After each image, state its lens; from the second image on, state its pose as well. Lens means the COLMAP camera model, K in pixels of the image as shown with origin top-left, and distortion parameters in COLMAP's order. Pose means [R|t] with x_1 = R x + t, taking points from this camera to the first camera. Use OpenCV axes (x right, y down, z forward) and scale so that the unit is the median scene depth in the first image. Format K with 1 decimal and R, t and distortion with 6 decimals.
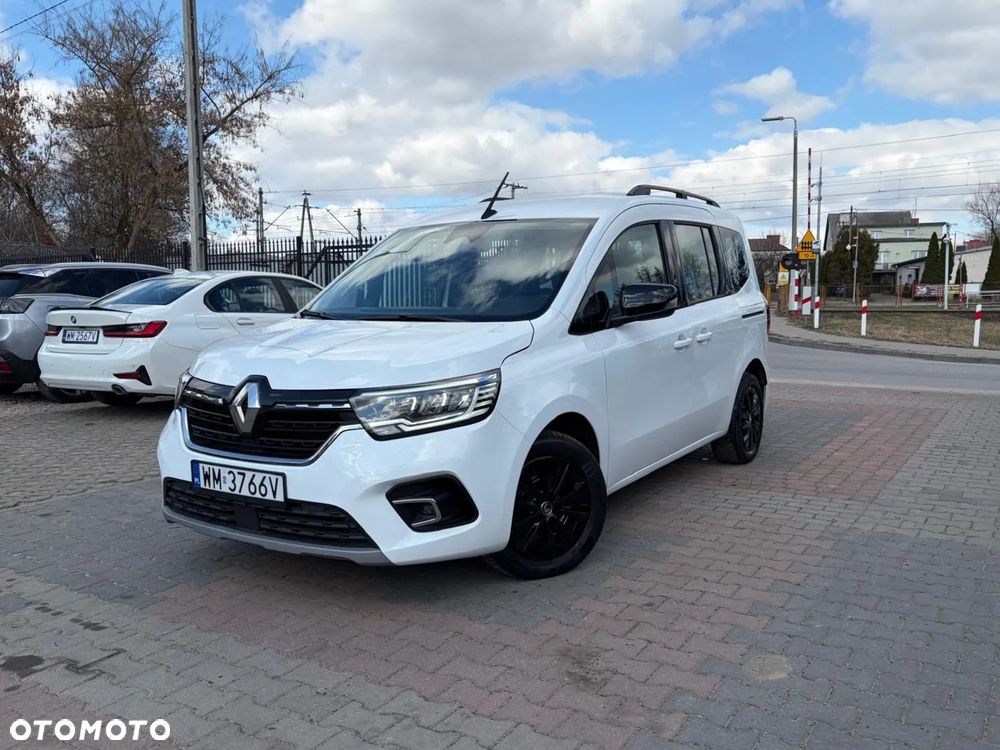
lens RADIAL K [[863.3, 0, 480.3], [0, 863.3, 386.1], [0, 0, 1]] dist [0.014418, 0.005246]
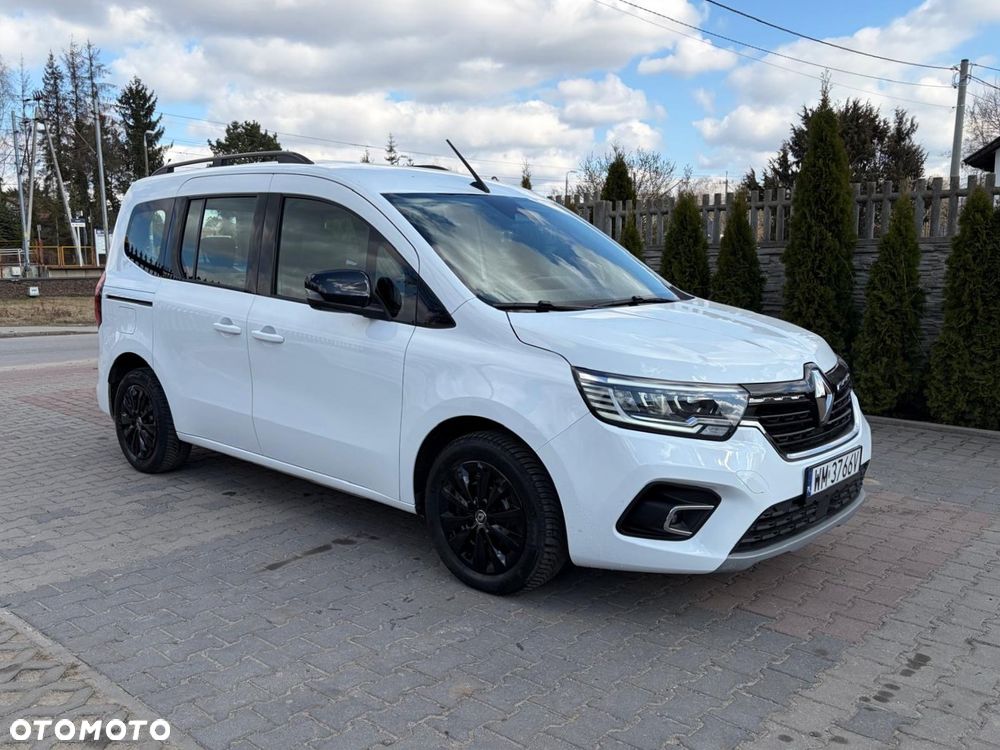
lens RADIAL K [[891.0, 0, 444.1], [0, 891.0, 391.2], [0, 0, 1]] dist [0.021986, 0.004574]
pose [[0.178161, -0.141824, 0.973727, -1.347264], [0.109771, 0.986247, 0.123563, -0.154539], [-0.977859, 0.084872, 0.191279, 1.242257]]
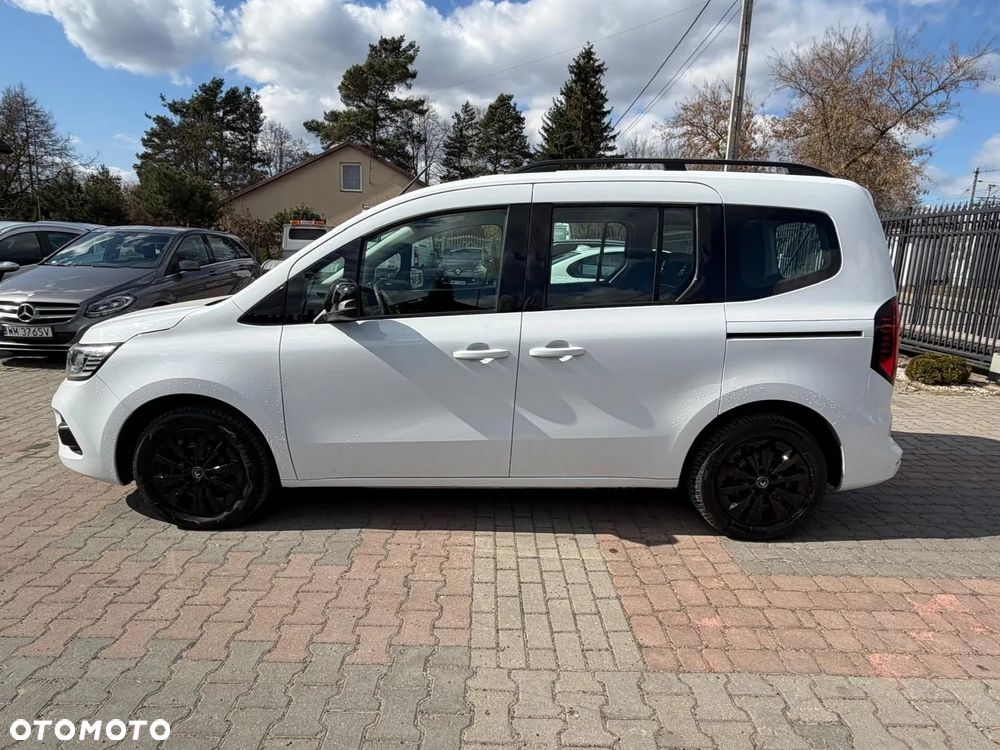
lens RADIAL K [[567.5, 0, 496.8], [0, 567.5, 363.9], [0, 0, 1]] dist [0.000437, 0.000777]
pose [[0.545417, 0.189235, -0.816523, 0.992714], [-0.119861, 0.981777, 0.147470, -0.176797], [0.829550, 0.017436, 0.558160, 1.009263]]
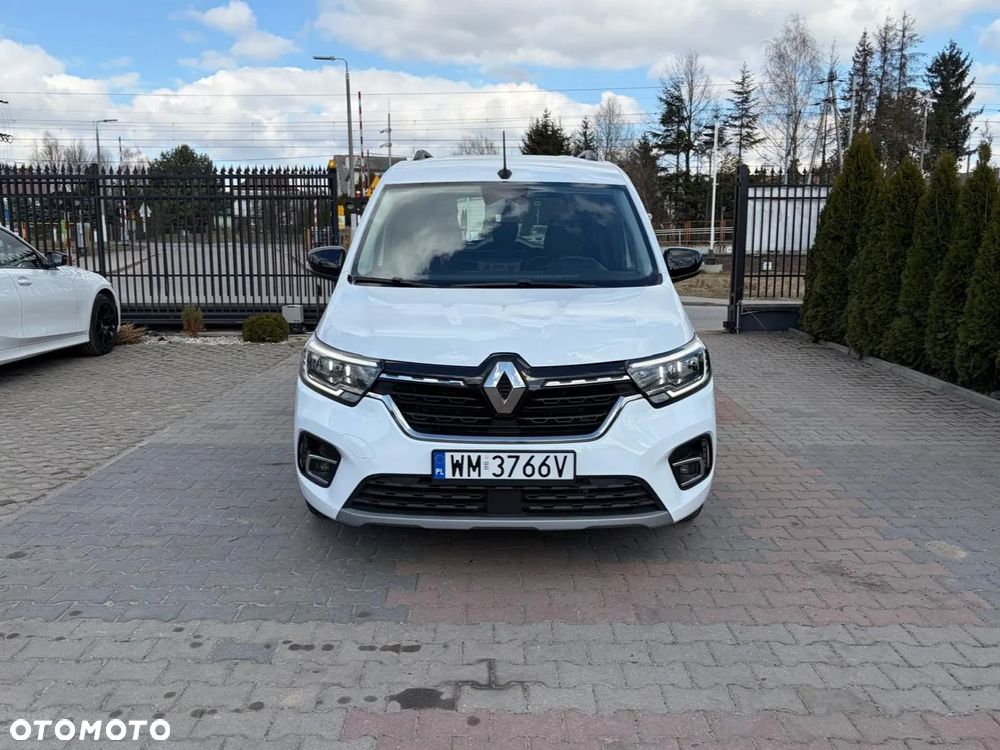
lens RADIAL K [[899.4, 0, 500.0], [0, 899.4, 375.0], [0, 0, 1]] dist [0.032498, -0.005053]
pose [[0.838233, -0.073508, 0.540335, -0.817725], [0.046476, 0.996898, 0.063520, -0.052181], [-0.543328, -0.028132, 0.839049, 0.179330]]
